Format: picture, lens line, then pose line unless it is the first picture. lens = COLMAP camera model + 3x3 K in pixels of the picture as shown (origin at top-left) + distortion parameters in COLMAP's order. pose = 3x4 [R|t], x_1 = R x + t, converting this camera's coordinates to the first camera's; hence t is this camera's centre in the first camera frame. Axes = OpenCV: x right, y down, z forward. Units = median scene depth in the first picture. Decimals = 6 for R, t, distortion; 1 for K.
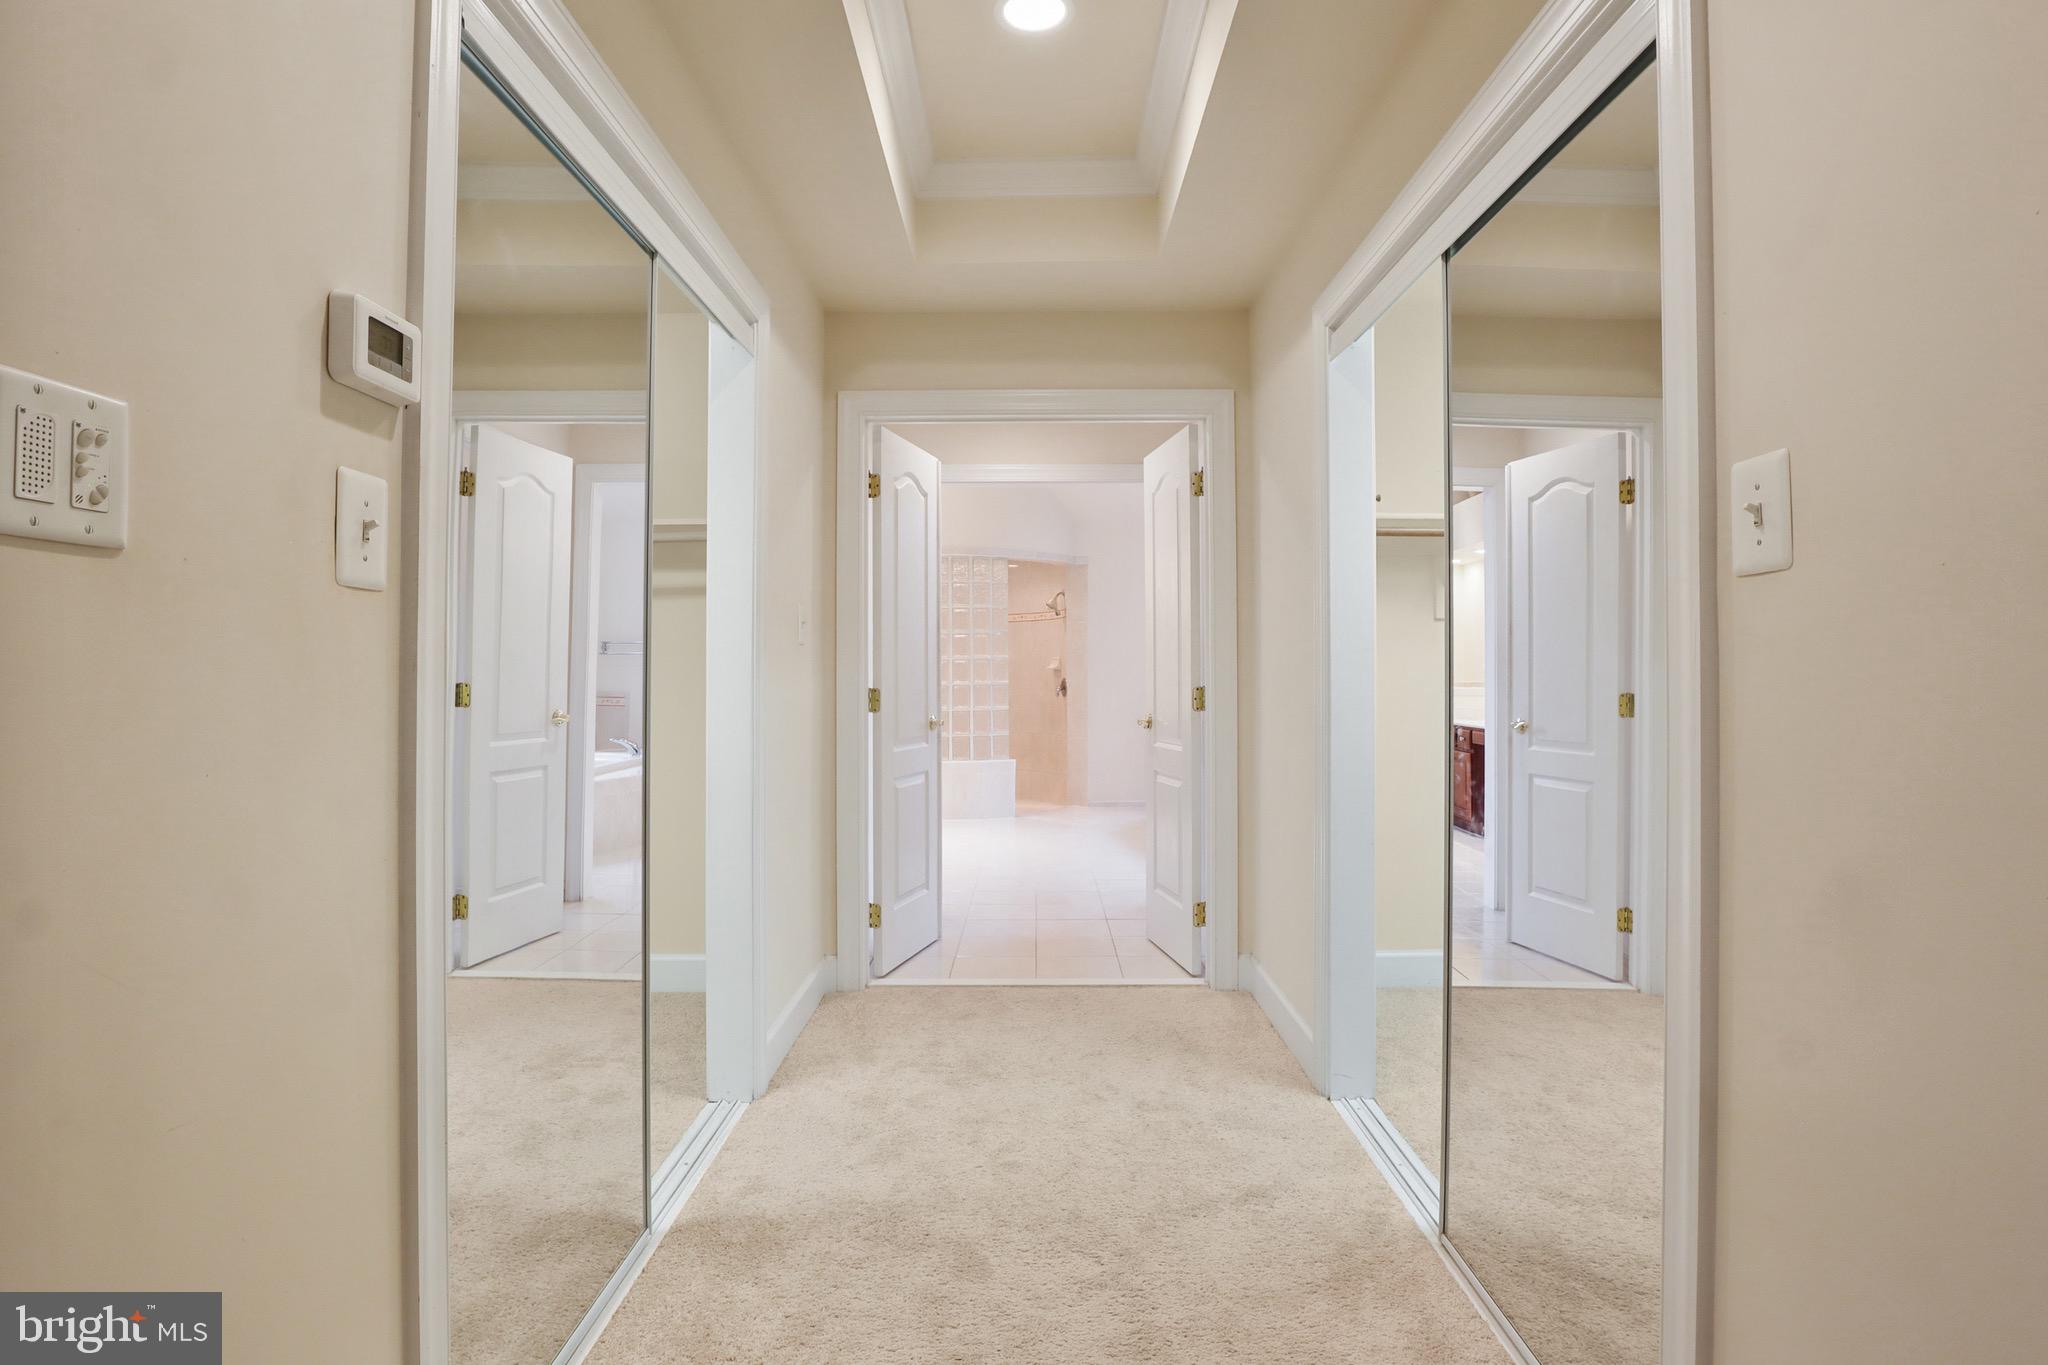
lens RADIAL K [[1039.5, 0, 1026.0], [0, 1039.5, 671.8], [0, 0, 1]] dist [-0.017801, -0.001775]
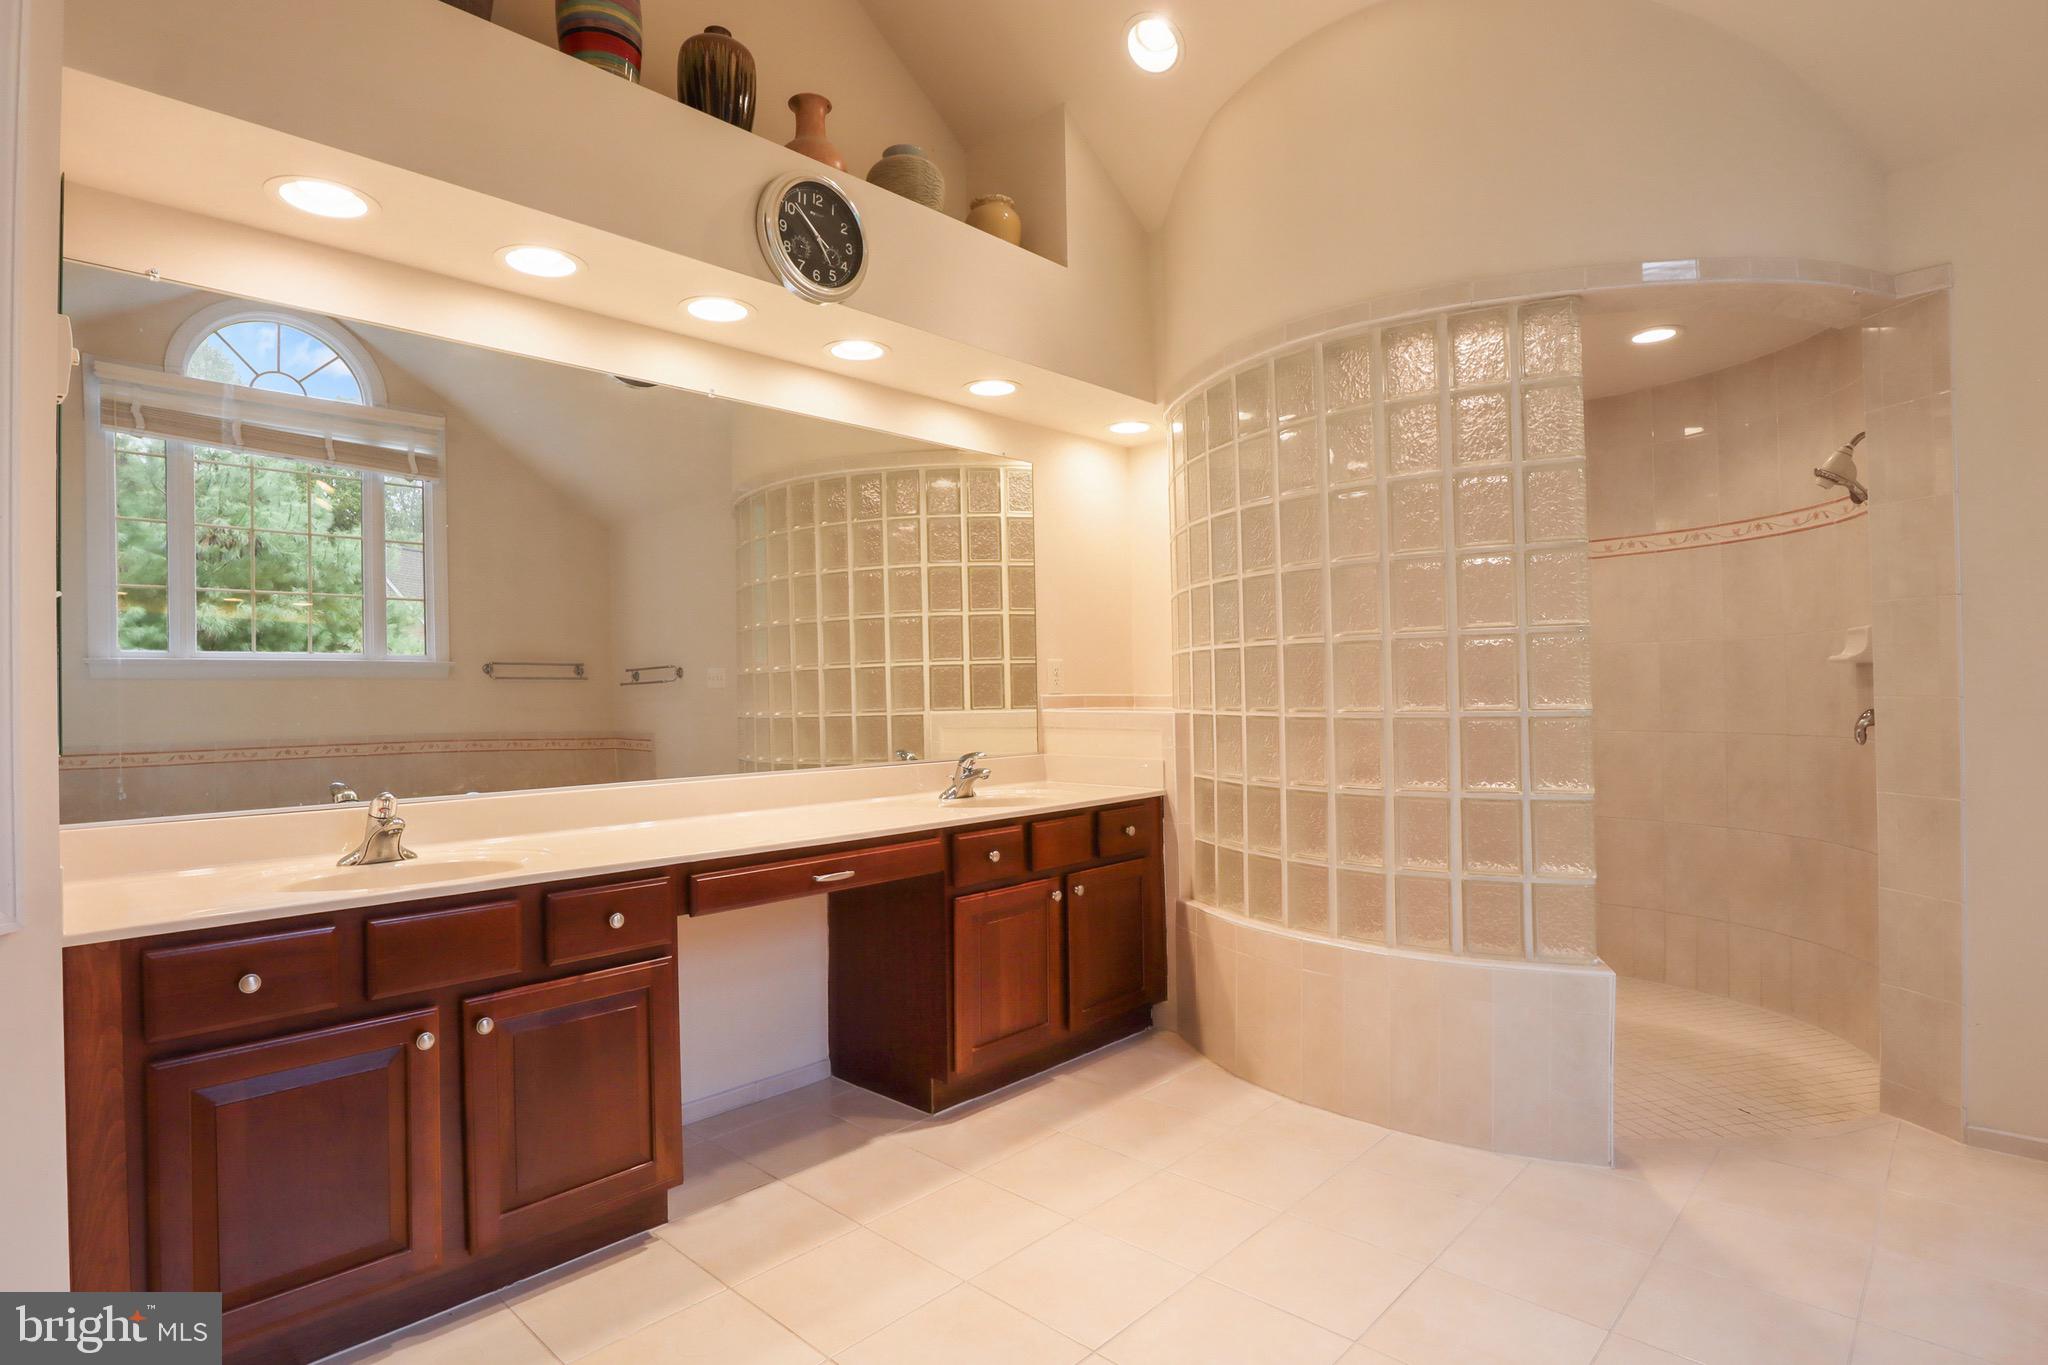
lens RADIAL K [[1039.5, 0, 1023.6], [0, 1039.5, 676.7], [0, 0, 1]] dist [-0.017801, -0.001775]
pose [[0.737815, -0.001670, -0.675001, 0.063868], [0.010105, 0.999912, 0.008571, -0.003945], [0.674928, -0.013145, 0.737767, 0.663692]]
